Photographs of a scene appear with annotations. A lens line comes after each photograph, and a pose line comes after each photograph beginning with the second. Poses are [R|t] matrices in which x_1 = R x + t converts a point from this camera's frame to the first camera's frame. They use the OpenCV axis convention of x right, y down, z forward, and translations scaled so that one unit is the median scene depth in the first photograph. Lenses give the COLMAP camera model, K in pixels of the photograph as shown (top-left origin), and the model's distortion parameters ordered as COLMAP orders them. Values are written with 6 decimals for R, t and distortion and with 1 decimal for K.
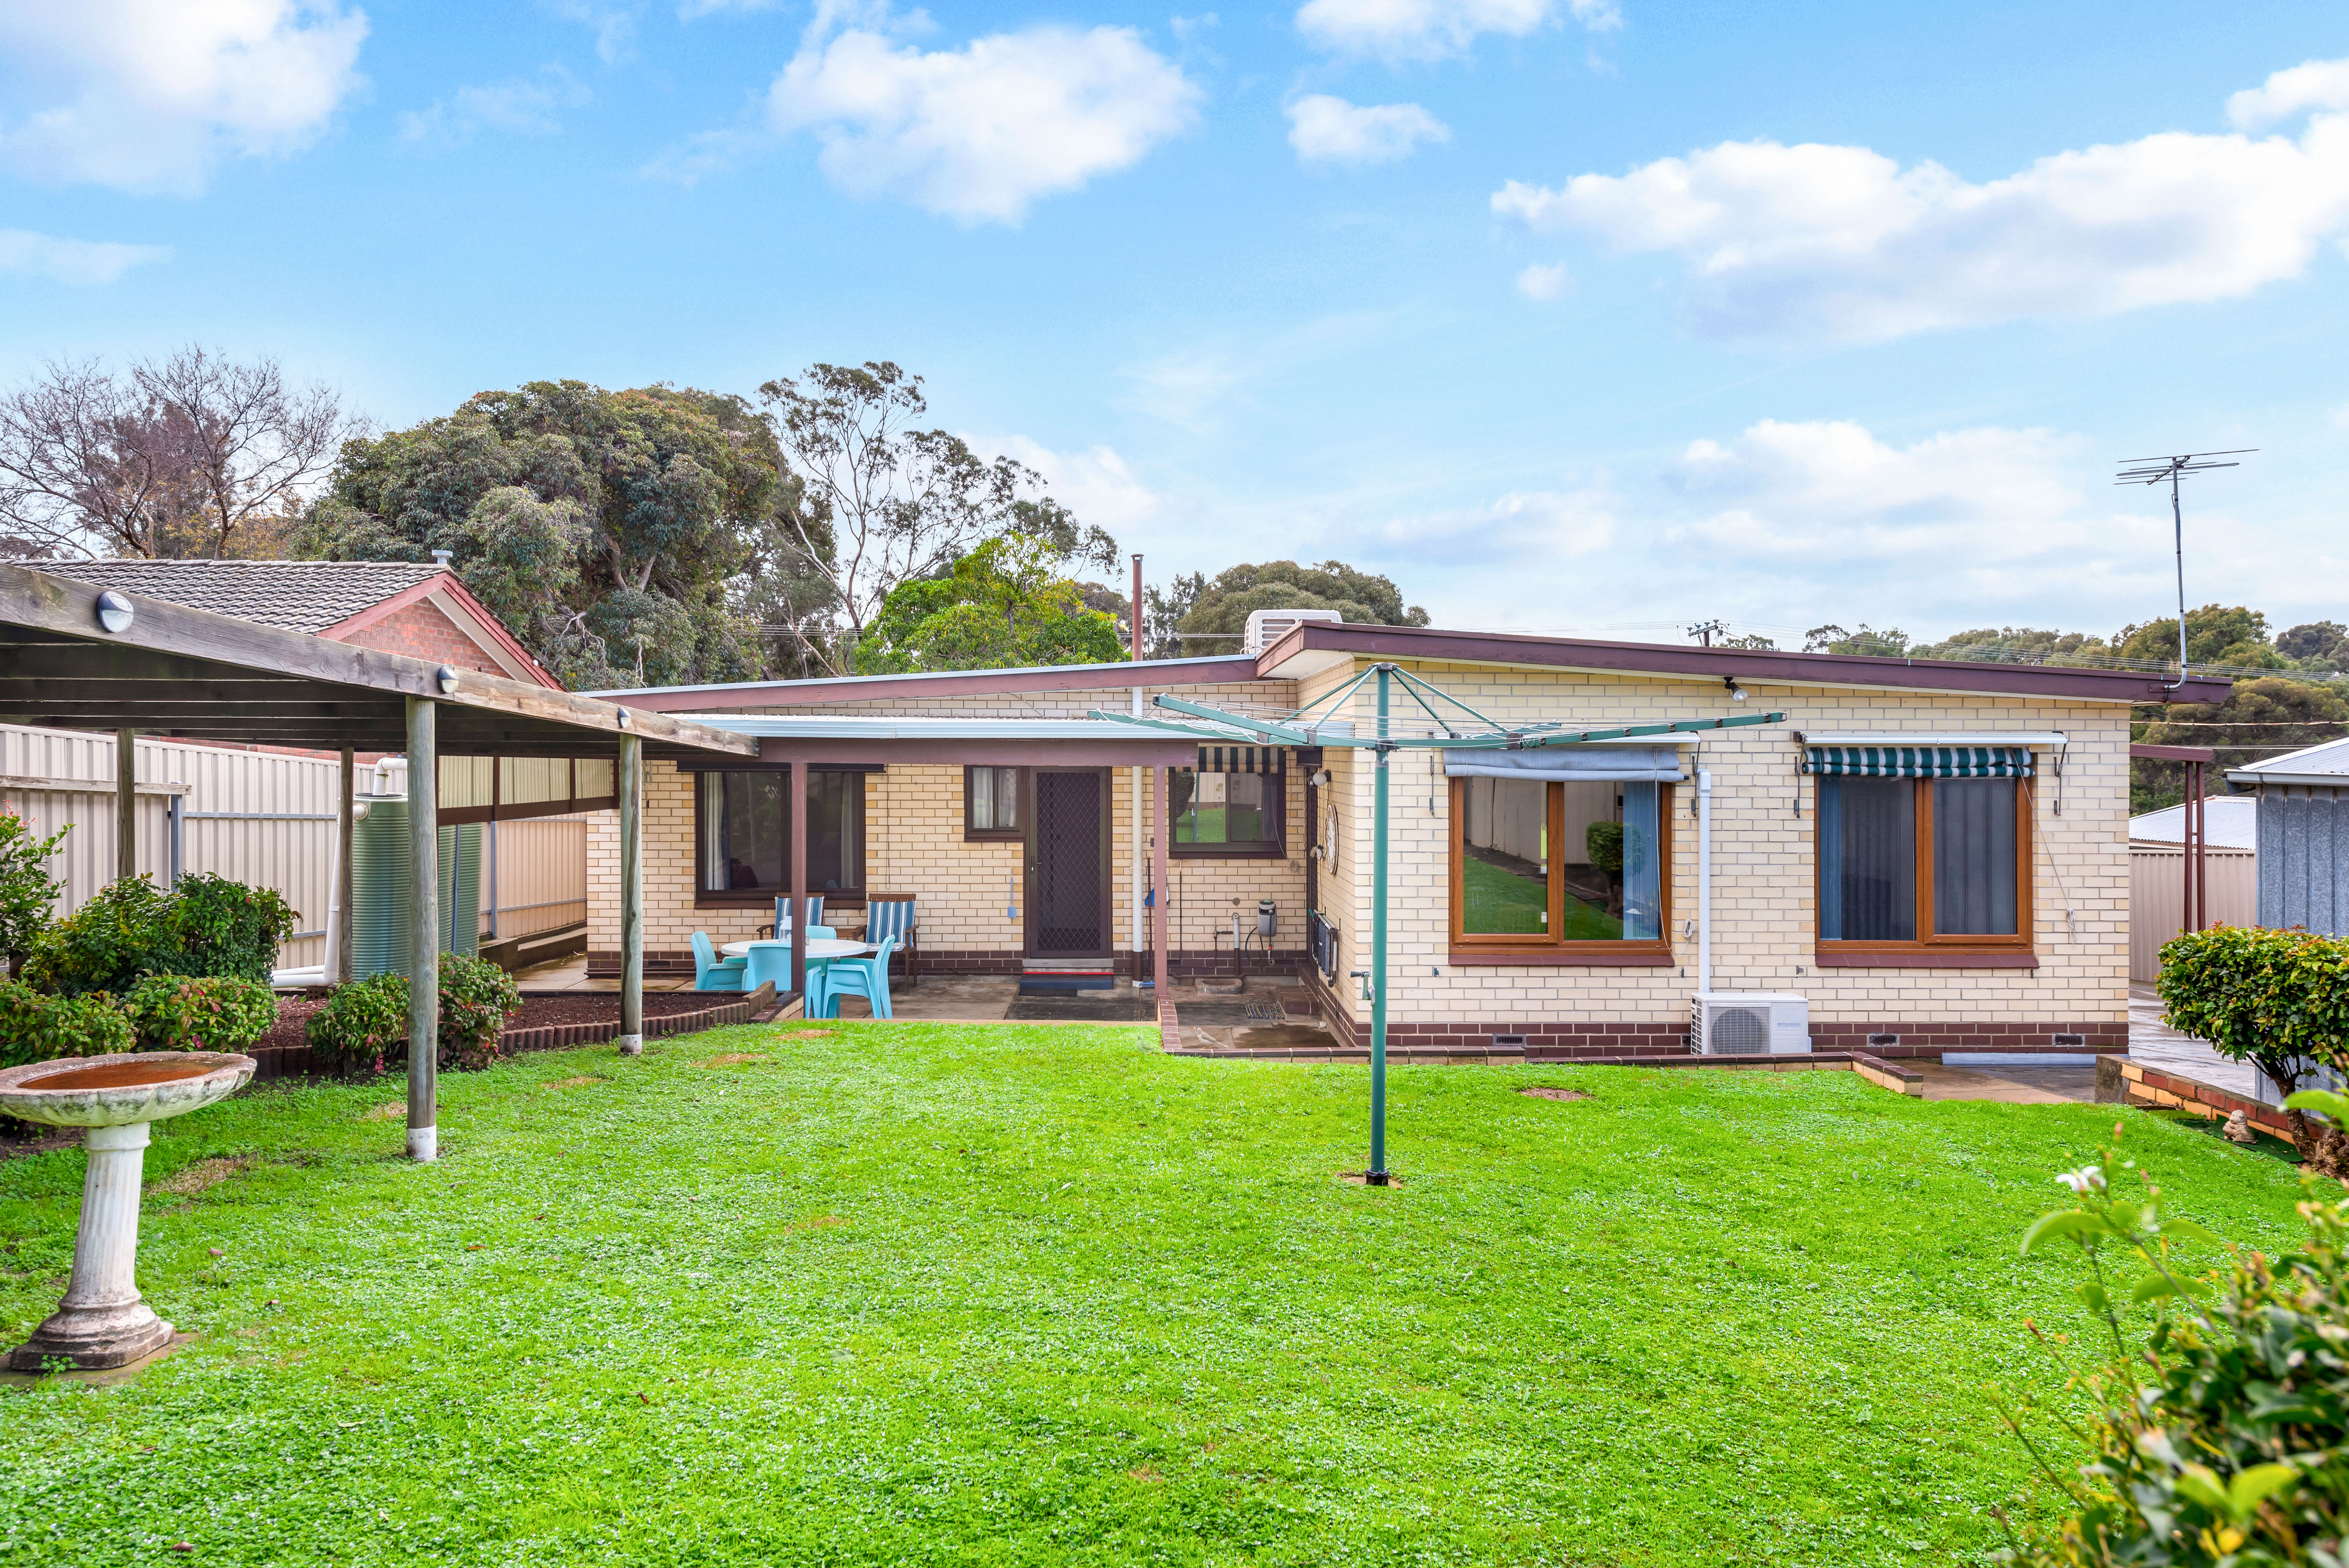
lens RADIAL K [[1489.3, 0, 1181.7], [0, 1489.3, 749.3], [0, 0, 1]] dist [0.019568, -0.001877]
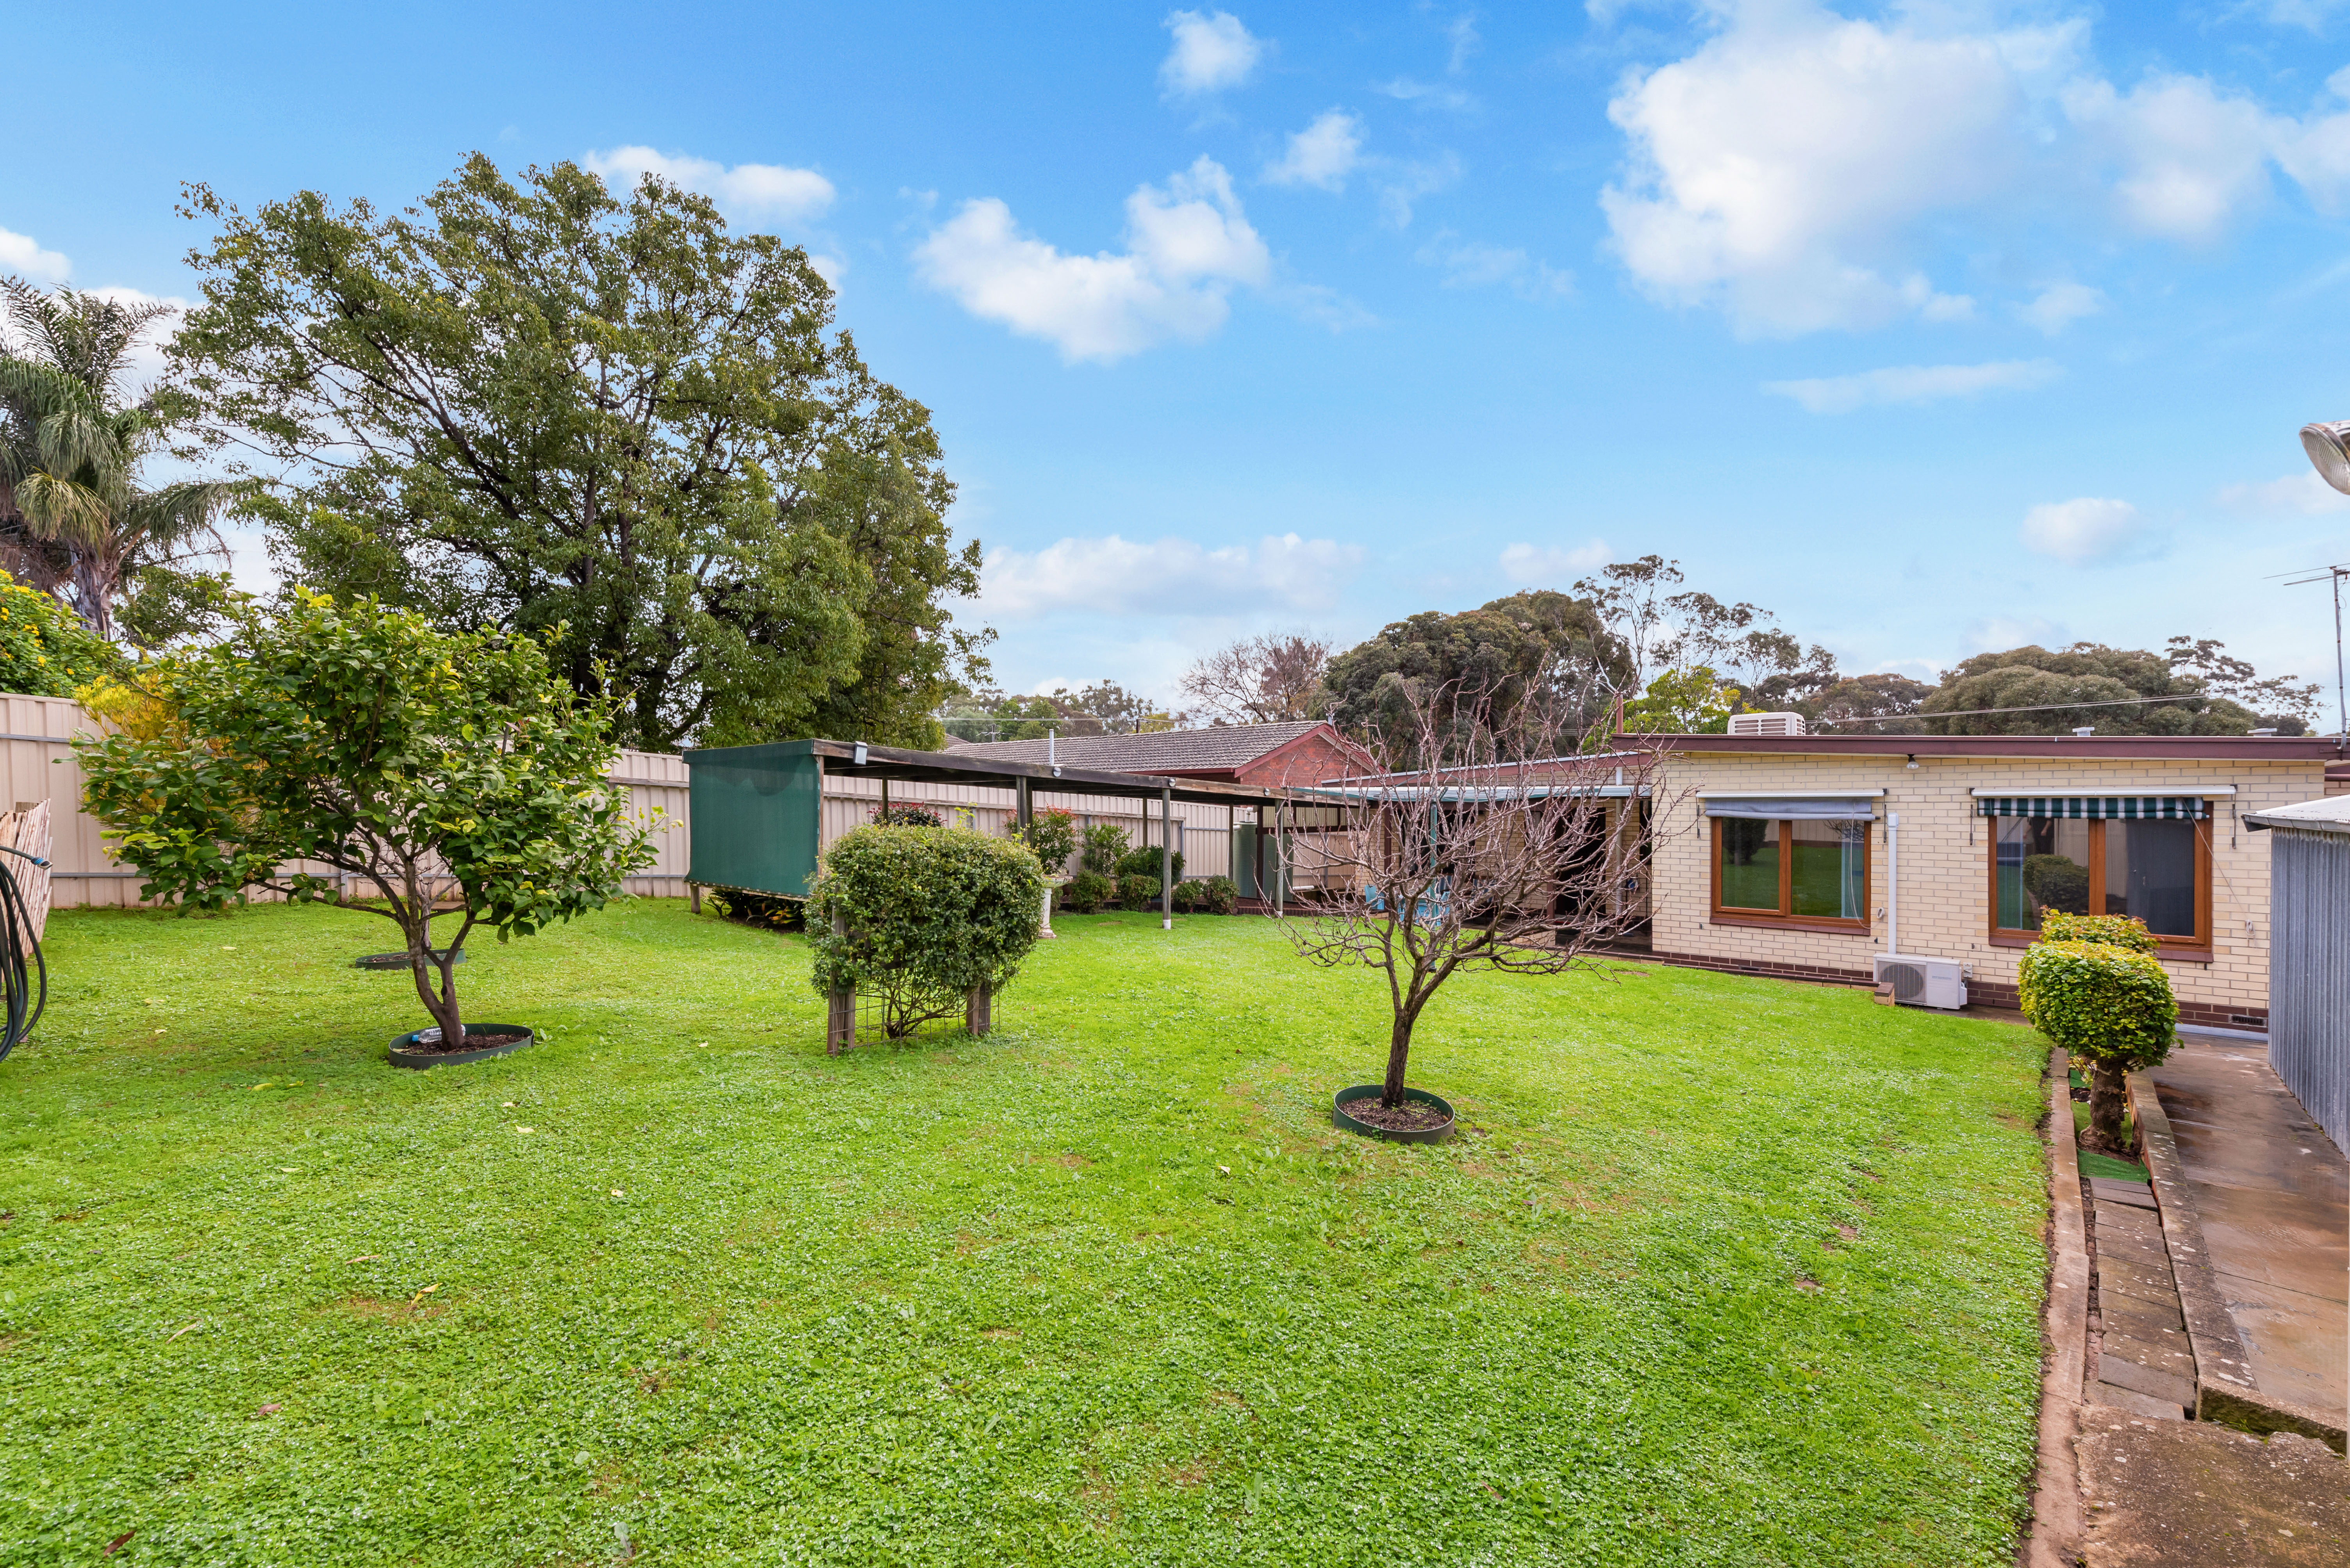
lens RADIAL K [[930.2, 0, 1179.9], [0, 930.2, 788.1], [0, 0, 1]] dist [0.018023, -0.005674]
pose [[0.724904, -0.016028, -0.688663, 0.483533], [0.005186, 0.999828, -0.017811, 0.000875], [0.688830, 0.009340, 0.724863, -0.236635]]
